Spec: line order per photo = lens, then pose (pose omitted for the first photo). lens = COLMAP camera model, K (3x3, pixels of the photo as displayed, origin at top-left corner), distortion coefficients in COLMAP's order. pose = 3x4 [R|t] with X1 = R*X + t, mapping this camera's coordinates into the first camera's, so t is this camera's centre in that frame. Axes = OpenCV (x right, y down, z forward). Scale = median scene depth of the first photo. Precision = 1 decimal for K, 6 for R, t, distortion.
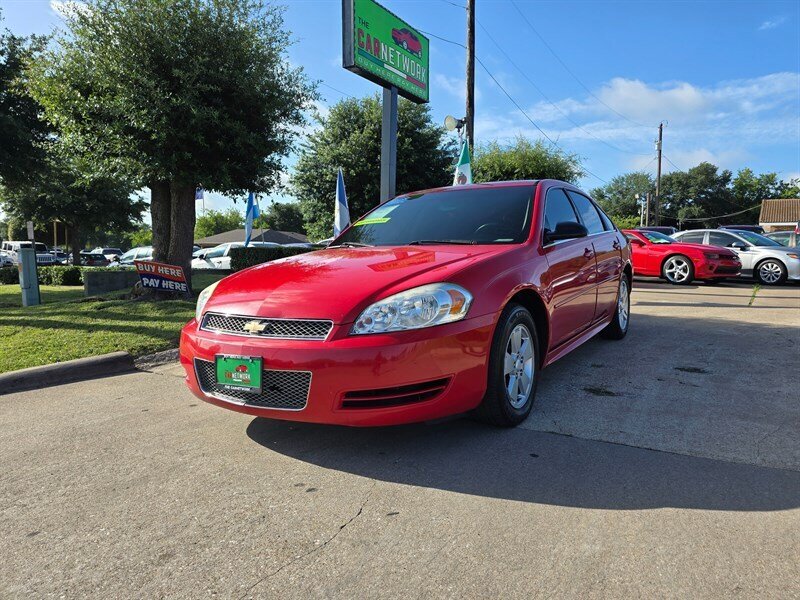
lens RADIAL K [[538.9, 0, 402.0], [0, 538.9, 301.2], [0, 0, 1]] dist [0.047661, -0.038455]
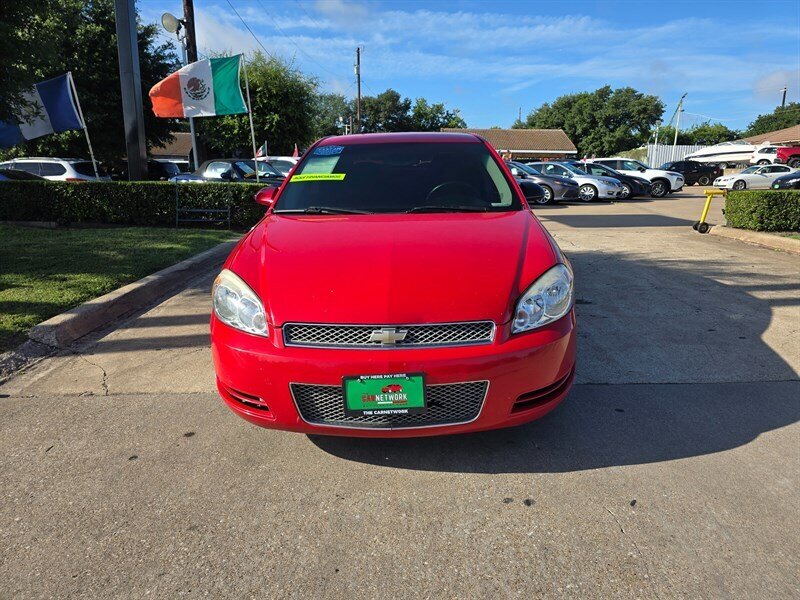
lens RADIAL K [[538.9, 0, 404.9], [0, 538.9, 304.2], [0, 0, 1]] dist [0.047661, -0.038455]
pose [[0.854973, -0.124485, 0.503513, -0.384214], [0.047568, 0.985499, 0.162875, -0.078616], [-0.516487, -0.115303, 0.848497, 0.166057]]
